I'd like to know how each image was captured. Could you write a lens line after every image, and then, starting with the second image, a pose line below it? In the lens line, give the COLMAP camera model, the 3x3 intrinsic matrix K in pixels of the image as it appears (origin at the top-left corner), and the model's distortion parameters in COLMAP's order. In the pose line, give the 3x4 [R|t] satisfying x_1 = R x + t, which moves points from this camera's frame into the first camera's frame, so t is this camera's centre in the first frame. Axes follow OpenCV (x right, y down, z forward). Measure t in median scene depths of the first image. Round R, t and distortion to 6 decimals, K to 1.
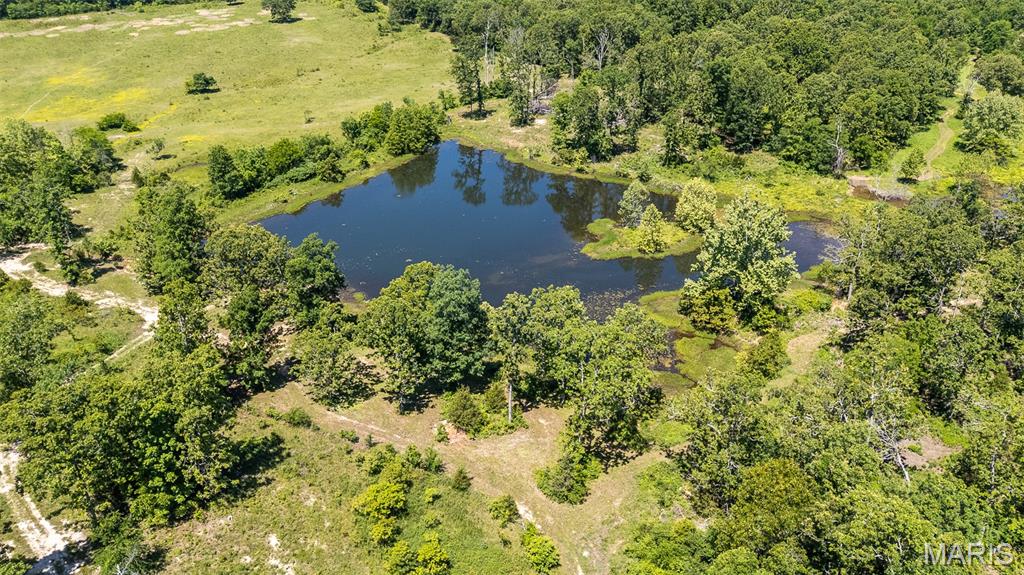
lens RADIAL K [[750.3, 0, 512.0], [0, 750.3, 287.5], [0, 0, 1]] dist [0.078056, -0.073878]
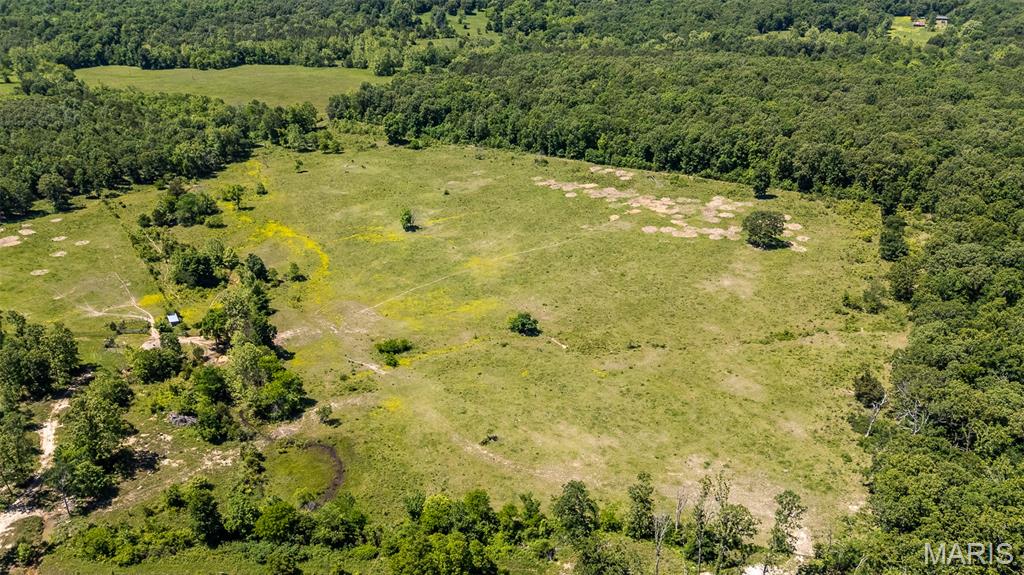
lens RADIAL K [[750.3, 0, 512.0], [0, 750.3, 287.5], [0, 0, 1]] dist [0.078056, -0.073878]
pose [[0.520373, 0.373379, -0.767984, 0.282093], [-0.401733, 0.900646, 0.165670, -0.459543], [0.753540, 0.222315, 0.618671, 0.404913]]
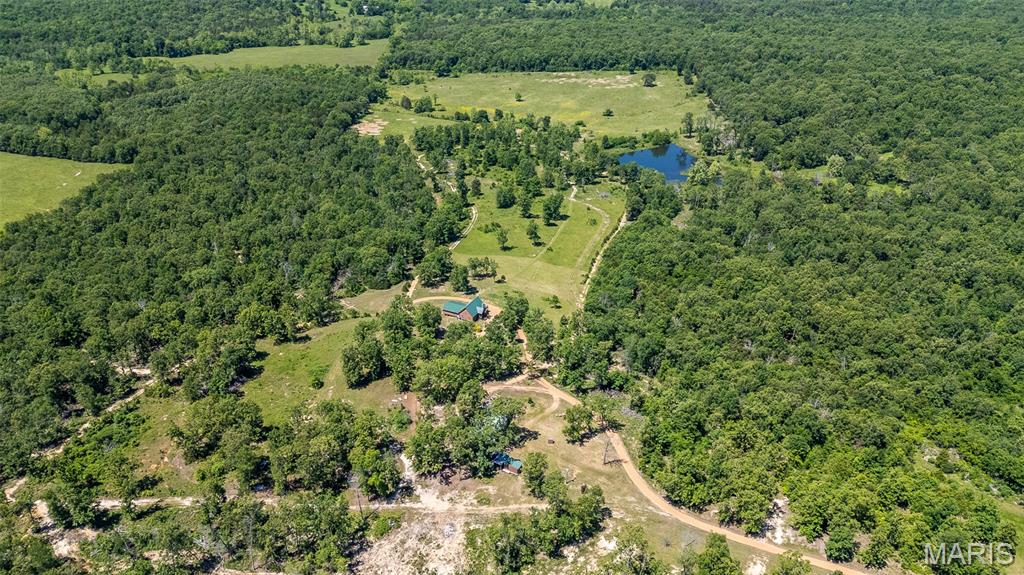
lens RADIAL K [[750.3, 0, 512.0], [0, 750.3, 287.5], [0, 0, 1]] dist [0.078056, -0.073878]
pose [[0.864721, 0.242715, -0.439712, 0.697888], [-0.242765, 0.968401, 0.057132, 0.300475], [0.439685, 0.057344, 0.896320, -1.692500]]
